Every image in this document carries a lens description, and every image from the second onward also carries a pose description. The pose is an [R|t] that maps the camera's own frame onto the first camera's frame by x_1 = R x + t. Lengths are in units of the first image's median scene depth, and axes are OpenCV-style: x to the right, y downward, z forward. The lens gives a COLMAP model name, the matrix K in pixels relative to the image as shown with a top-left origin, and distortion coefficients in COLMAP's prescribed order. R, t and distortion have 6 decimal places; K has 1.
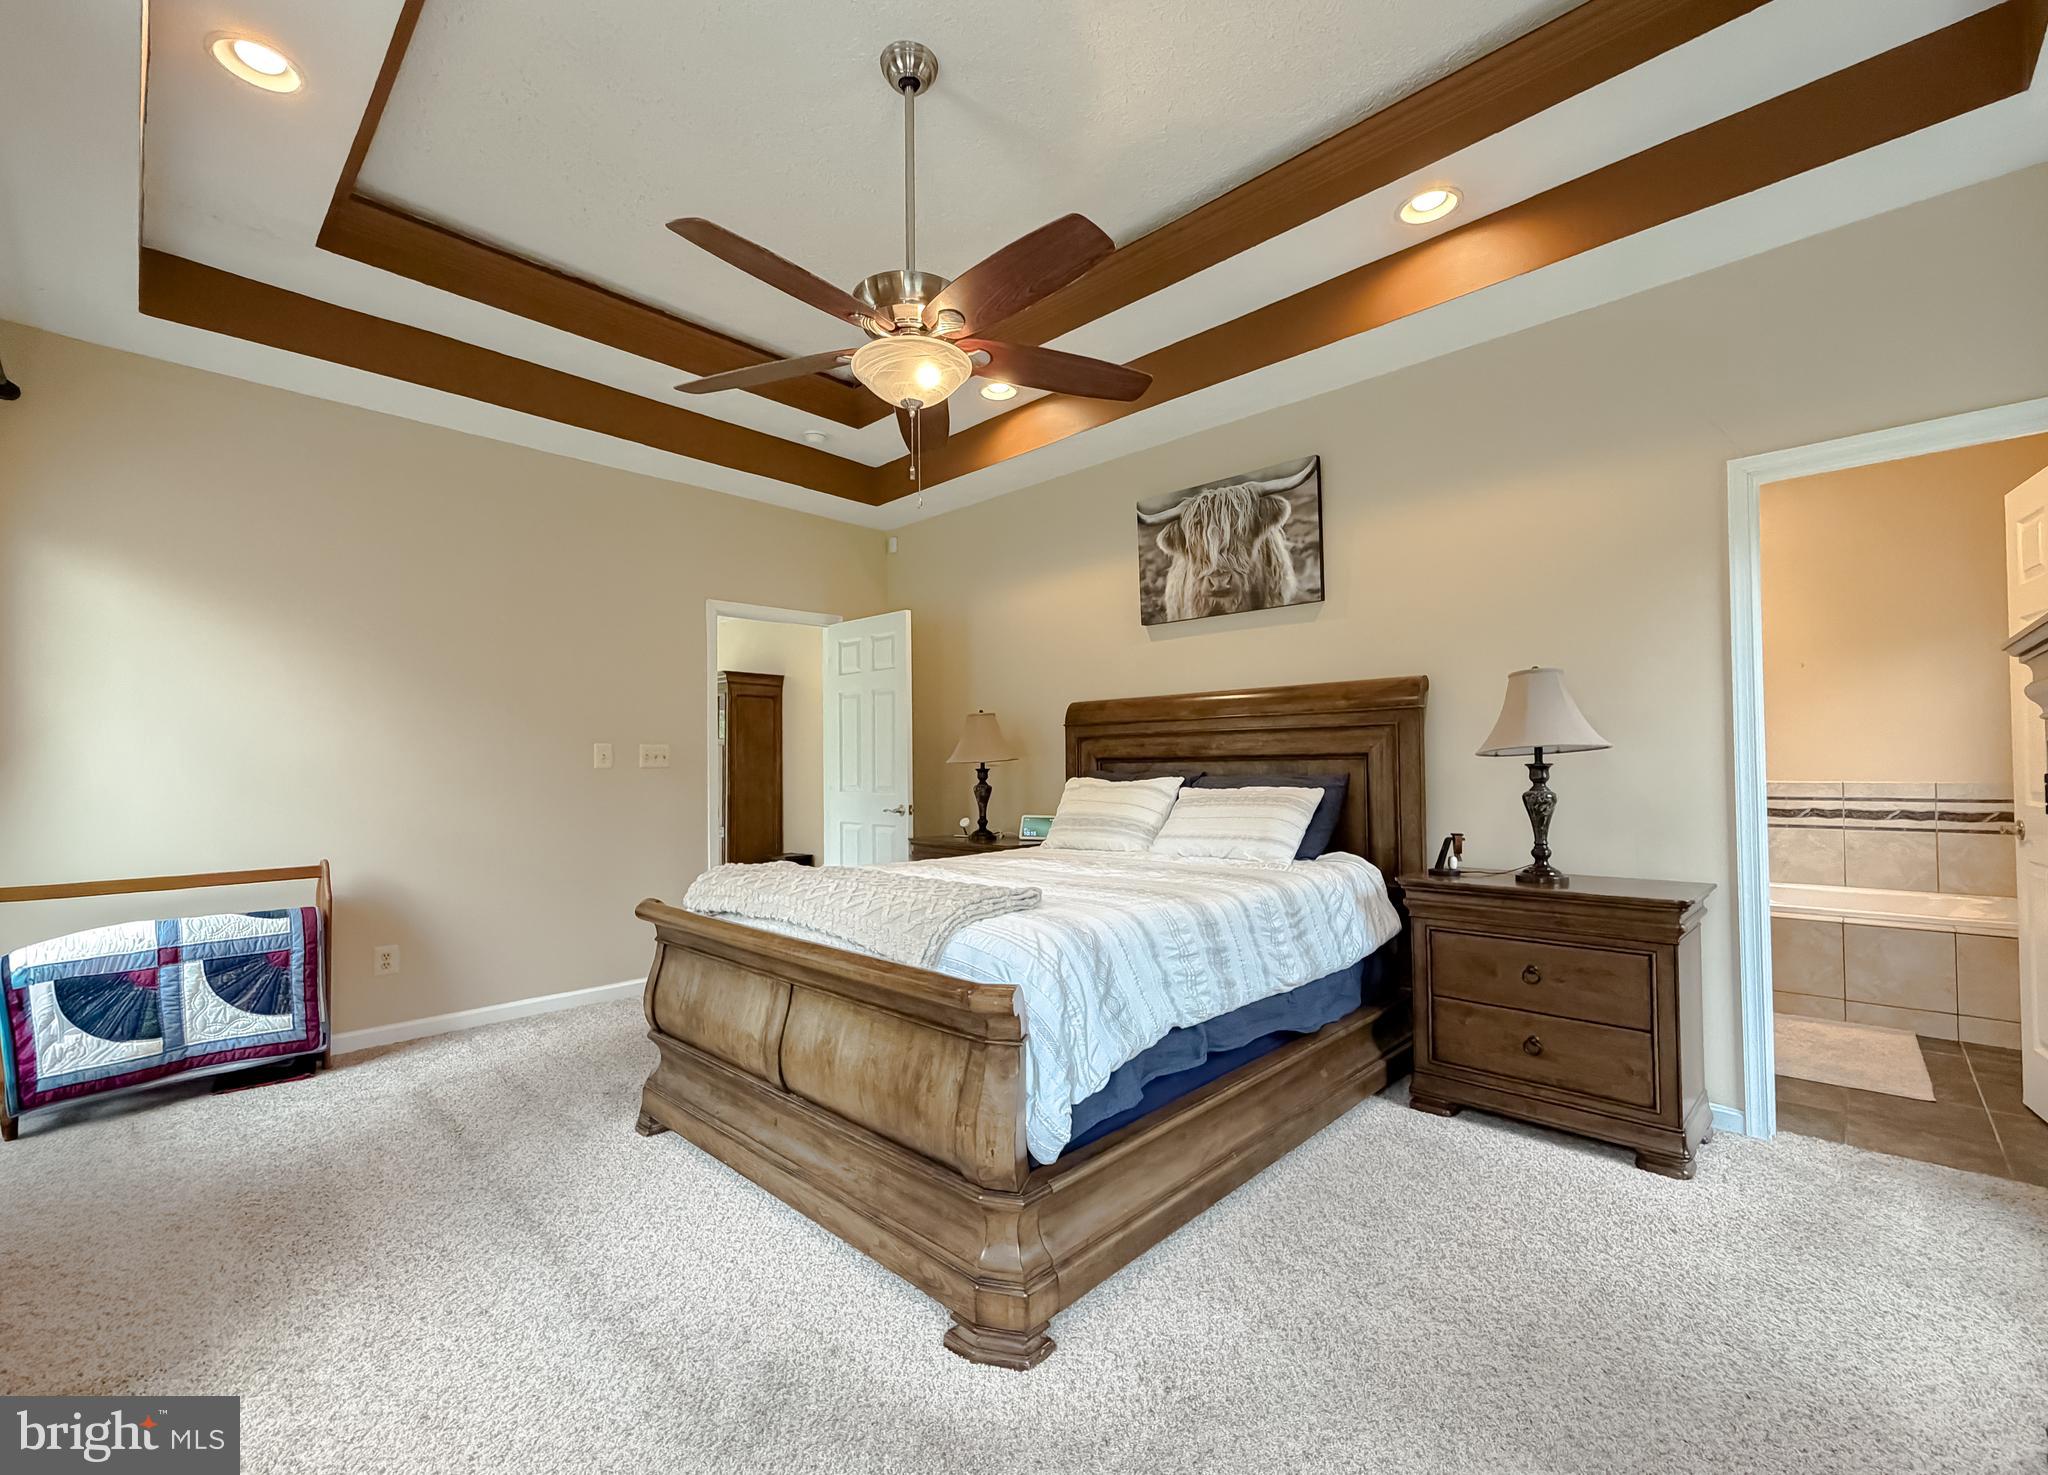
lens RADIAL K [[845.8, 0, 1024.0], [0, 845.8, 737.5], [0, 0, 1]] dist [-0.001133, -0.000329]
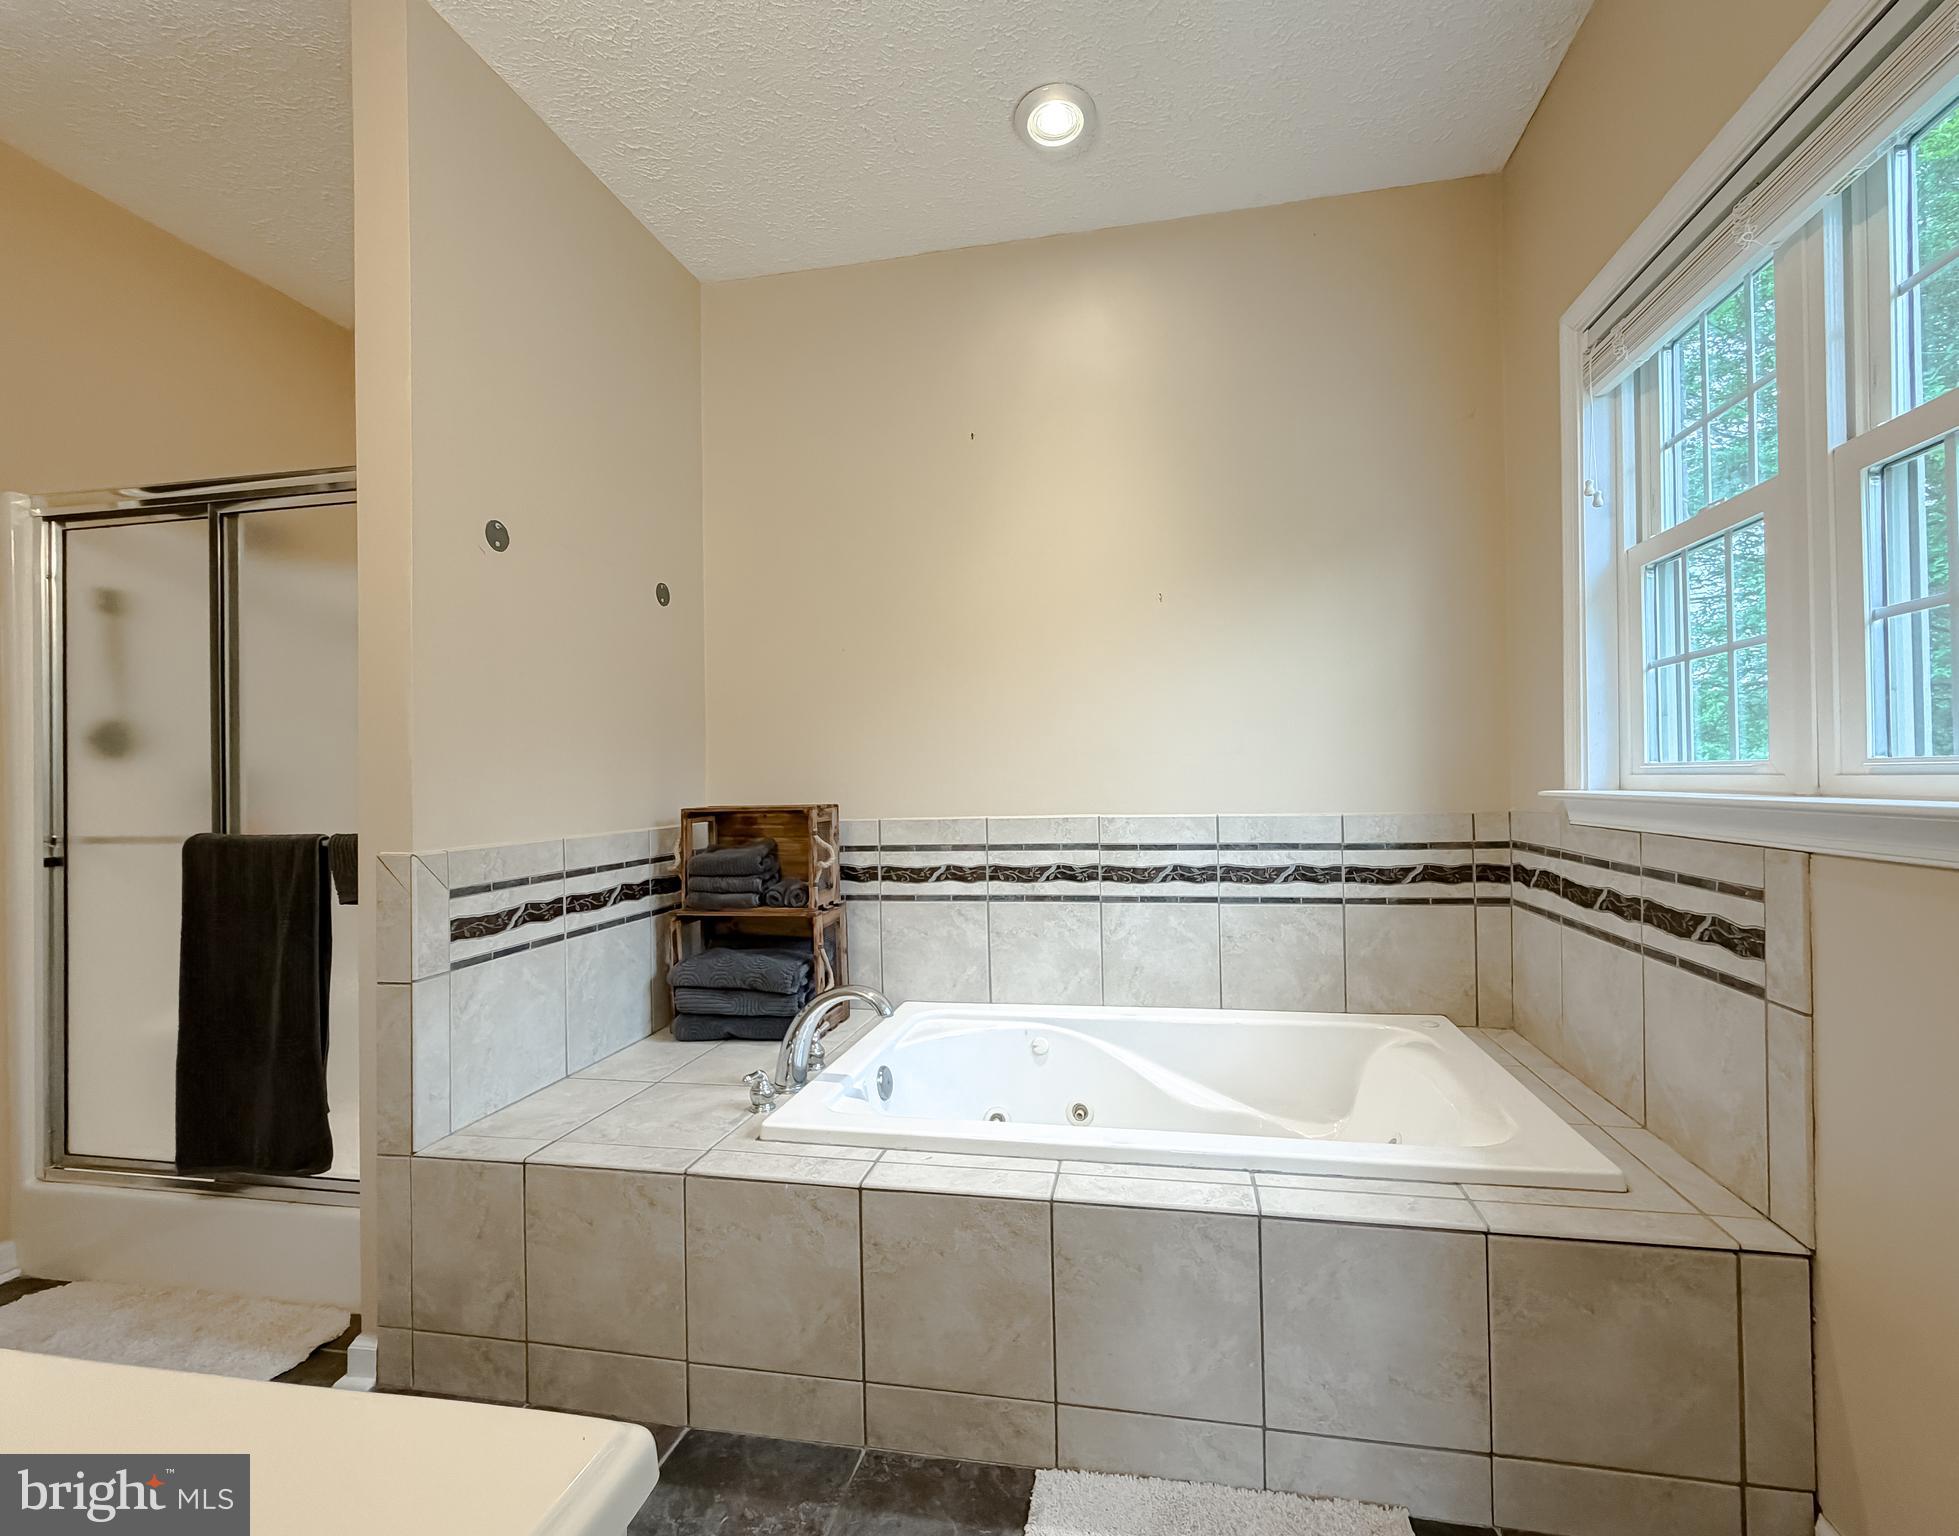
lens RADIAL K [[835.2, 0, 989.7], [0, 835.2, 772.8], [0, 0, 1]] dist [0.000239, -0.000249]
pose [[0.843701, -0.004098, 0.536797, 0.583773], [-0.005417, 0.999855, 0.016148, 0.018274], [-0.536786, -0.016532, 0.843557, 0.655327]]
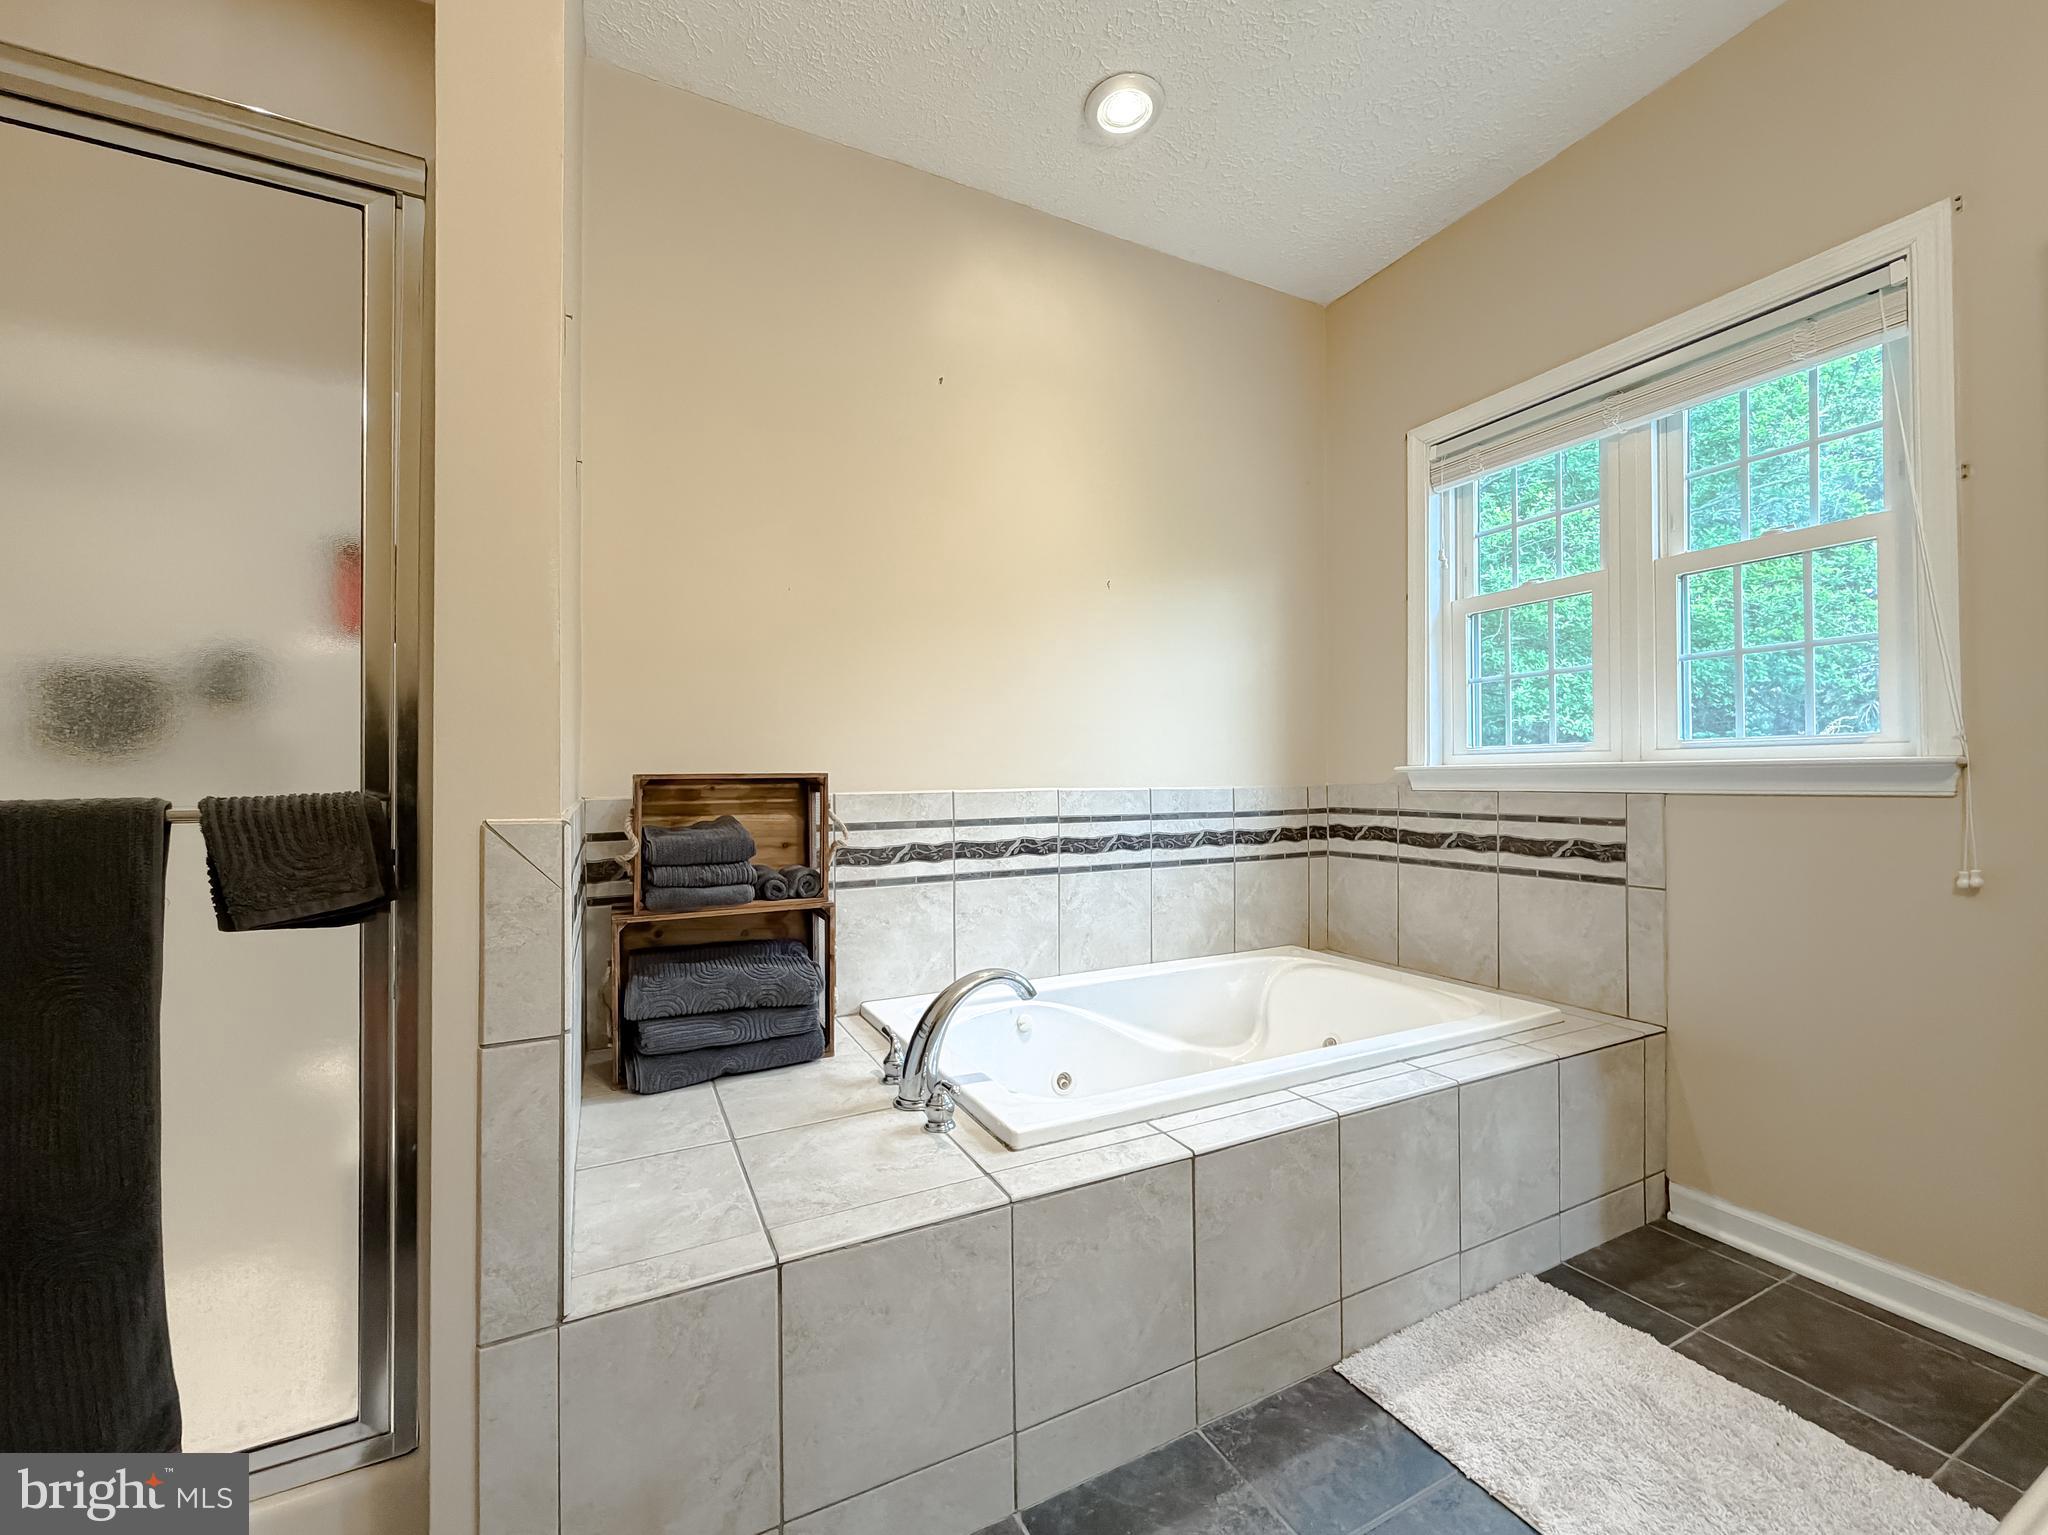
lens RADIAL K [[849.6, 0, 1005.4], [0, 849.6, 771.4], [0, 0, 1]] dist [-0.001178, 0.000198]
pose [[0.340019, 0.013381, 0.940323, 0.381871], [-0.028320, 0.999591, -0.003984, 0.047715], [-0.939992, -0.025276, 0.340259, 0.931950]]
